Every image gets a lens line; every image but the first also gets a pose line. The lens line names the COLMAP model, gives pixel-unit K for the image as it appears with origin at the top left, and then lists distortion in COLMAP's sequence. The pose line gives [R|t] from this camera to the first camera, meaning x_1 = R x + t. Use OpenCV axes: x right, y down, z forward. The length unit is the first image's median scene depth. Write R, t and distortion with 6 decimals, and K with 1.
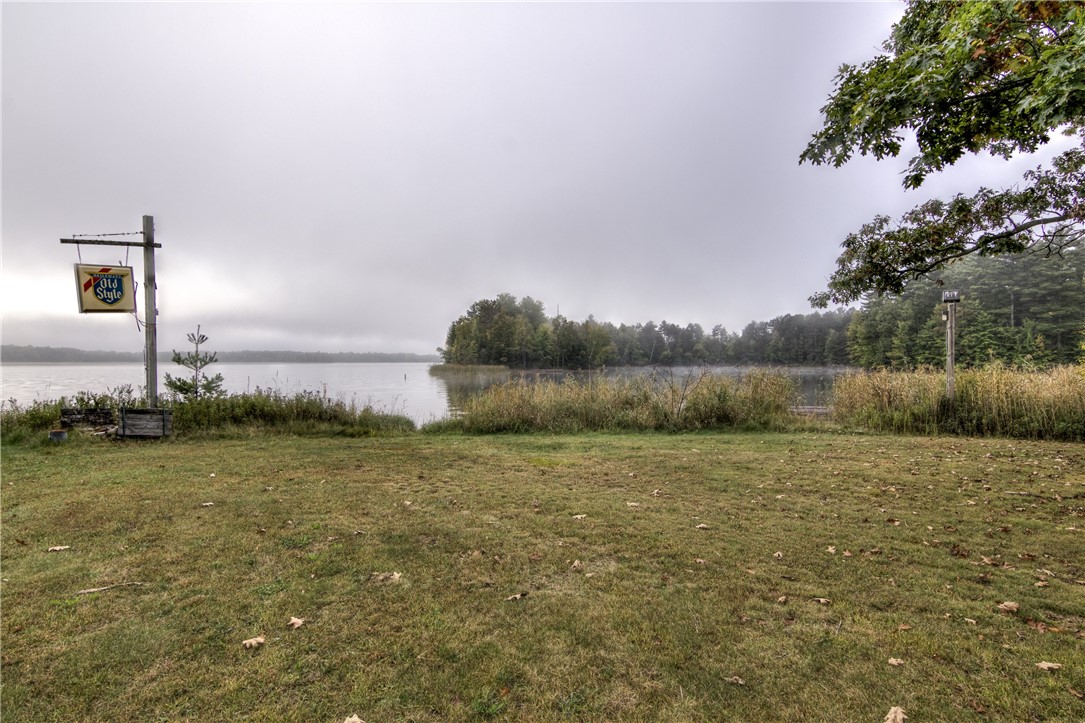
lens RADIAL K [[562.6, 0, 539.6], [0, 562.6, 363.6], [0, 0, 1]] dist [-0.001619, -0.003743]
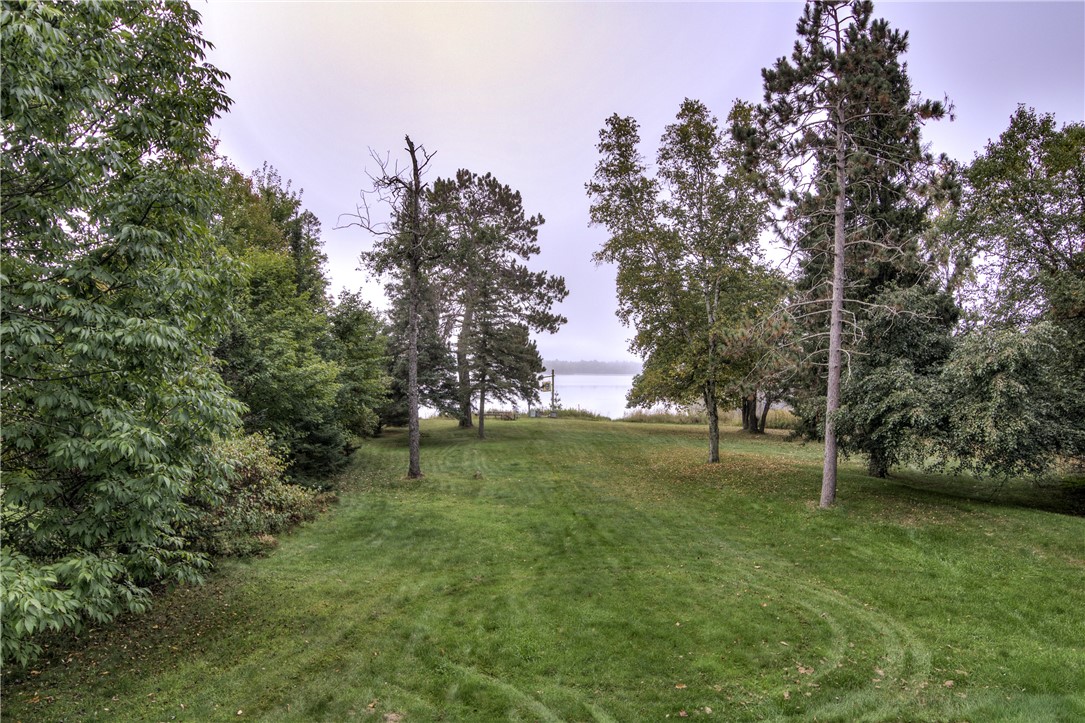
lens RADIAL K [[776.2, 0, 539.0], [0, 776.2, 370.3], [0, 0, 1]] dist [0.006800, -0.005047]
pose [[0.919771, 0.014266, -0.392195, 1.320473], [-0.019164, 0.999780, -0.008576, -0.156946], [0.391986, 0.015404, 0.919842, -3.827069]]
